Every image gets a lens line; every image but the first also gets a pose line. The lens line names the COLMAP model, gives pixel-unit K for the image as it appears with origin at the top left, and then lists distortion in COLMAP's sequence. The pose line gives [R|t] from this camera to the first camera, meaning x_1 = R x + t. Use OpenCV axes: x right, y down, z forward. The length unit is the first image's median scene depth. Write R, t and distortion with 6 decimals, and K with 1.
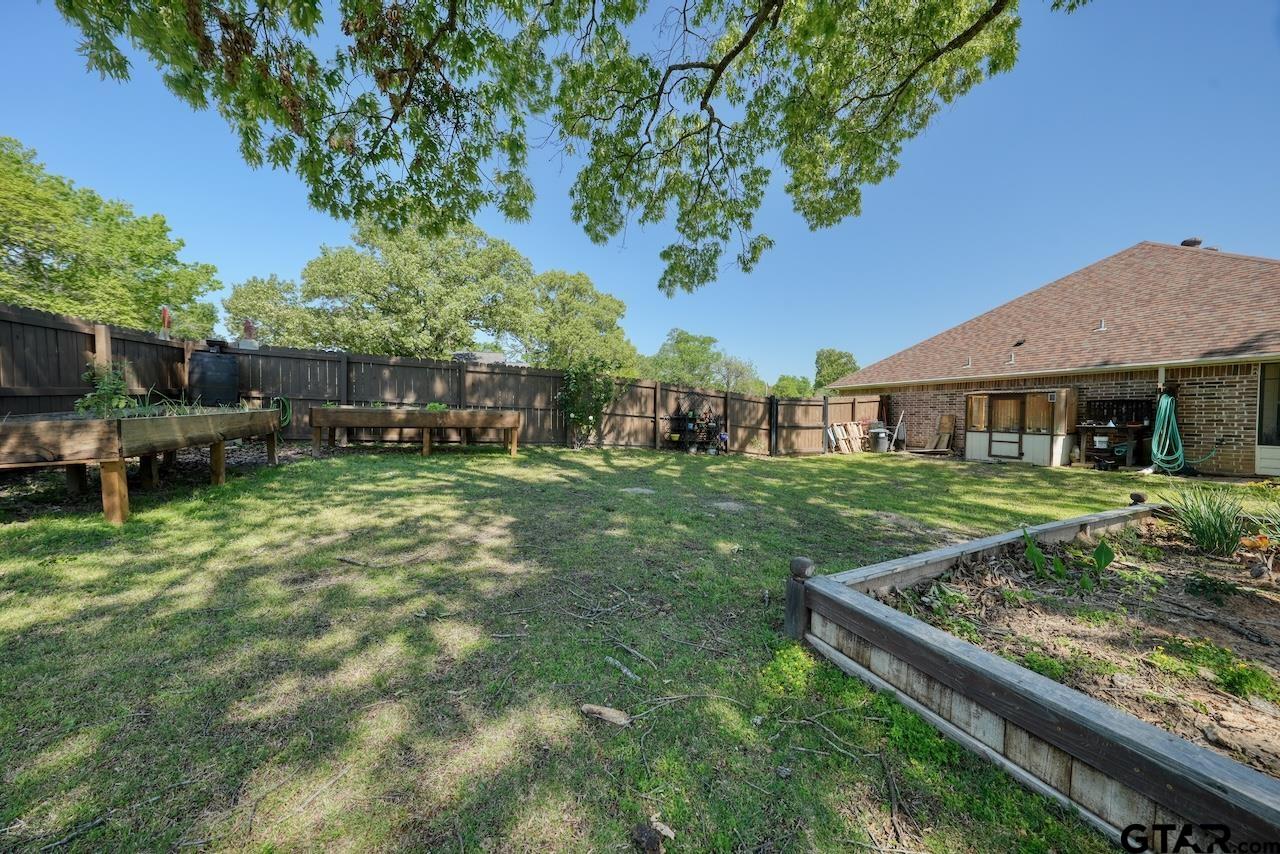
lens RADIAL K [[432.7, 0, 641.8], [0, 432.7, 426.6], [0, 0, 1]] dist [-0.006884, 0.001369]
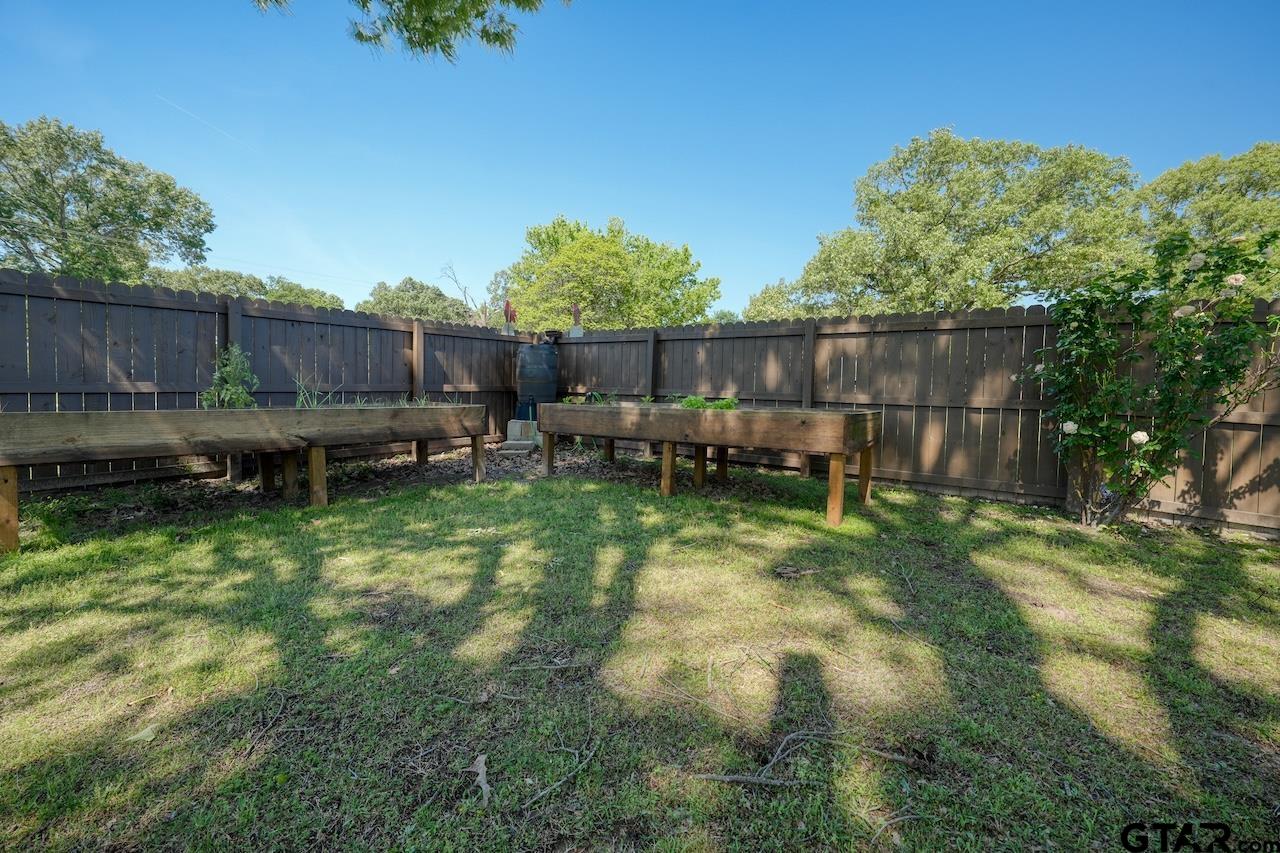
lens RADIAL K [[493.5, 0, 640.0], [0, 493.5, 426.5], [0, 0, 1]] dist [-0.000619, -0.000413]
pose [[0.500610, 0.034020, -0.865004, 0.006474], [-0.043150, 0.998966, 0.014316, -0.016896], [0.864597, 0.030158, 0.501560, 0.476686]]
